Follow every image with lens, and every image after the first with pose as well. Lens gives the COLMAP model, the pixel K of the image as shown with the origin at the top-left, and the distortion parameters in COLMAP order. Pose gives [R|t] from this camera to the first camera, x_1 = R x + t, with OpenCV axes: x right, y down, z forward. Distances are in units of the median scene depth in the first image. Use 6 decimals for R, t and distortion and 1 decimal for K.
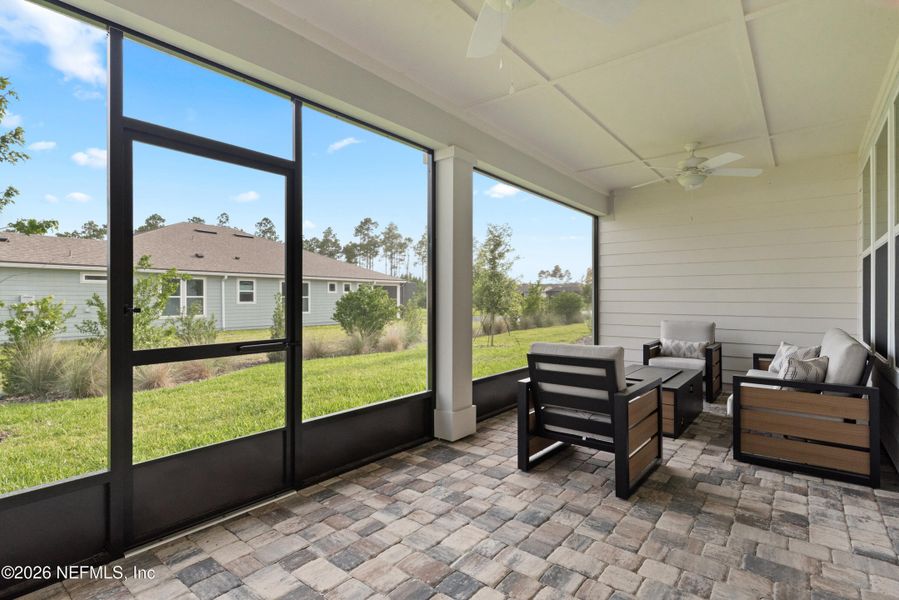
lens RADIAL K [[444.4, 0, 447.8], [0, 444.4, 297.1], [0, 0, 1]] dist [0.003127, 0.001107]
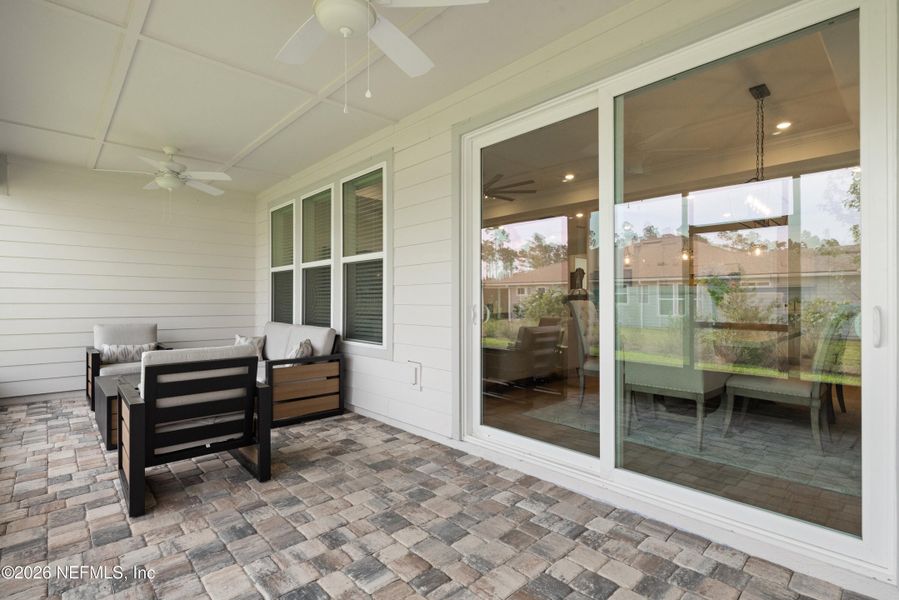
lens RADIAL K [[430.6, 0, 452.6], [0, 430.6, 301.3], [0, 0, 1]] dist [0.000191, 0.000622]
pose [[0.140458, 0.000839, 0.990086, -0.555180], [-0.002918, 0.999996, -0.000434, 0.008018], [-0.990082, -0.002828, 0.140460, 0.367753]]
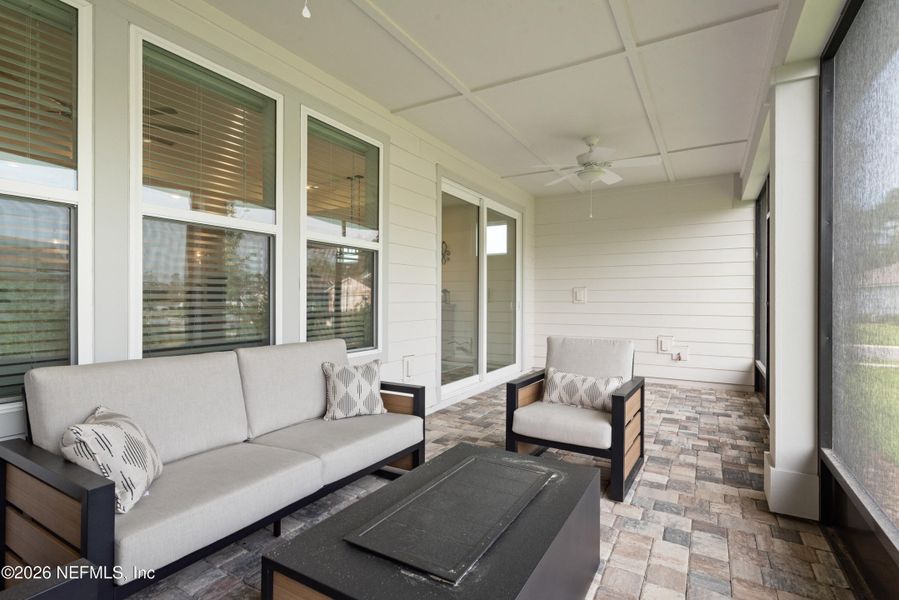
lens RADIAL K [[430.6, 0, 452.4], [0, 430.6, 299.7], [0, 0, 1]] dist [0.000191, 0.000622]
pose [[-0.990217, -0.001723, -0.139522, 0.804004], [-0.001499, 0.999997, -0.001706, 0.012995], [0.139525, -0.001481, -0.990217, 2.102831]]
